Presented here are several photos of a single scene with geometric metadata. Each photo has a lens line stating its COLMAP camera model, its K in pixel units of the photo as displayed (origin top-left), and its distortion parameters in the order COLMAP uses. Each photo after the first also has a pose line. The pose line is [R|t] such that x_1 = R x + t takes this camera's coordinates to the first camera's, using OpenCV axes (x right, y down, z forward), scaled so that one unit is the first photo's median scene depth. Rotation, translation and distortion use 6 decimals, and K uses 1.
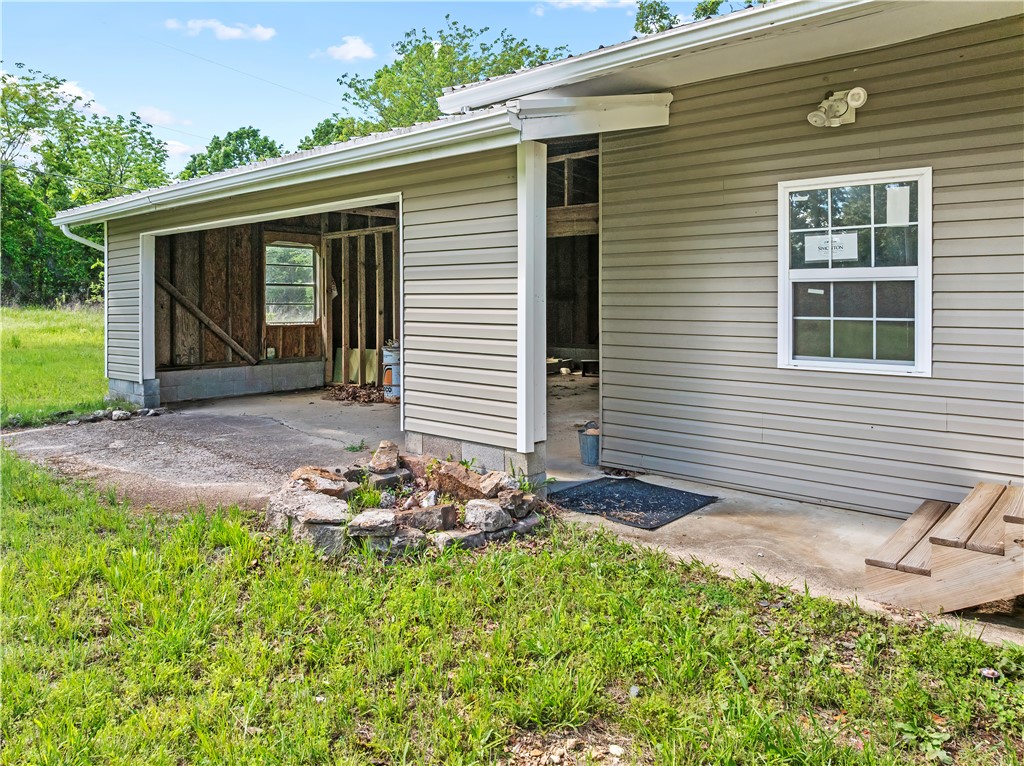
lens RADIAL K [[738.6, 0, 511.8], [0, 738.6, 306.5], [0, 0, 1]] dist [-0.058112, 0.004713]
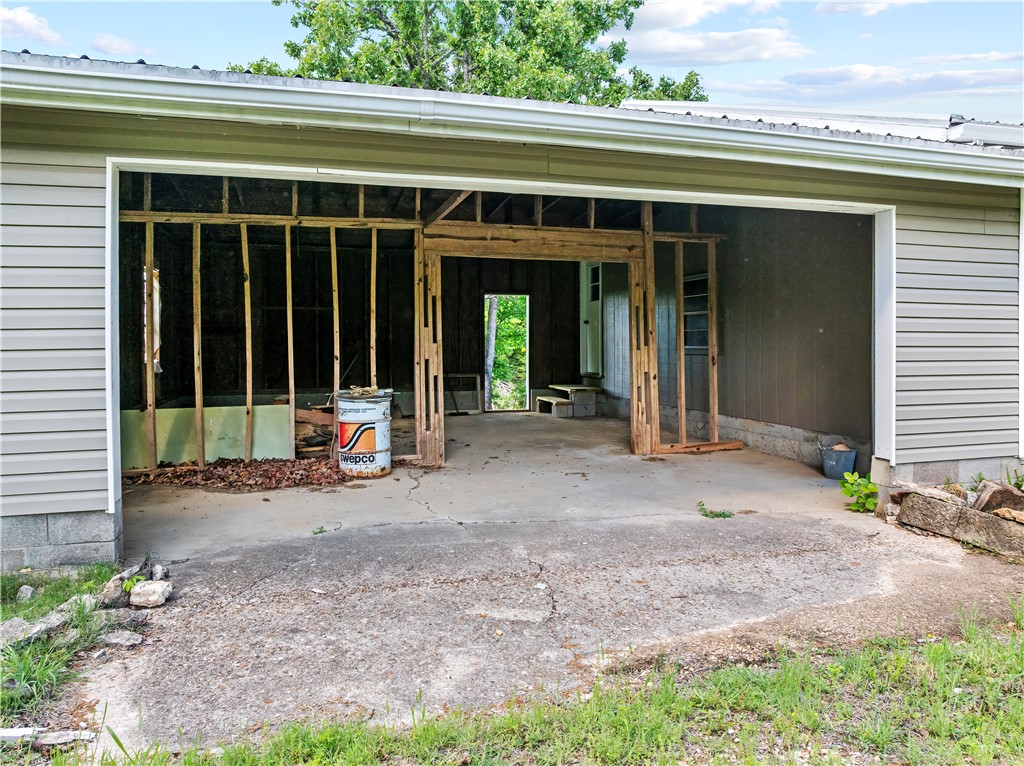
lens RADIAL K [[729.4, 0, 512.7], [0, 729.4, 355.2], [0, 0, 1]] dist [-0.032773, -0.001690]
pose [[0.538176, -0.015361, 0.842693, -1.462475], [0.007496, 0.999882, 0.013439, 0.018190], [-0.842799, -0.000916, 0.538227, 1.152148]]
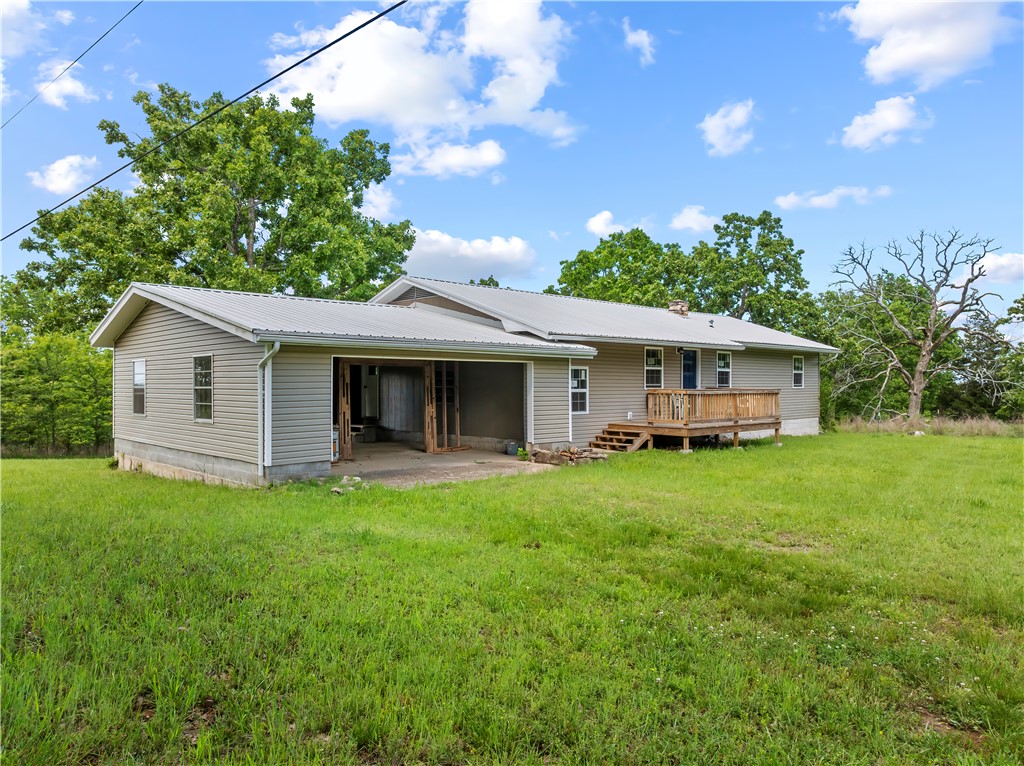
lens RADIAL K [[711.3, 0, 518.0], [0, 711.3, 380.7], [0, 0, 1]] dist [-0.042156, -0.003326]
pose [[0.074086, 0.006733, 0.997229, -3.667450], [0.007537, 0.999945, -0.007312, -0.075757], [-0.997223, 0.008057, 0.074031, 1.071709]]
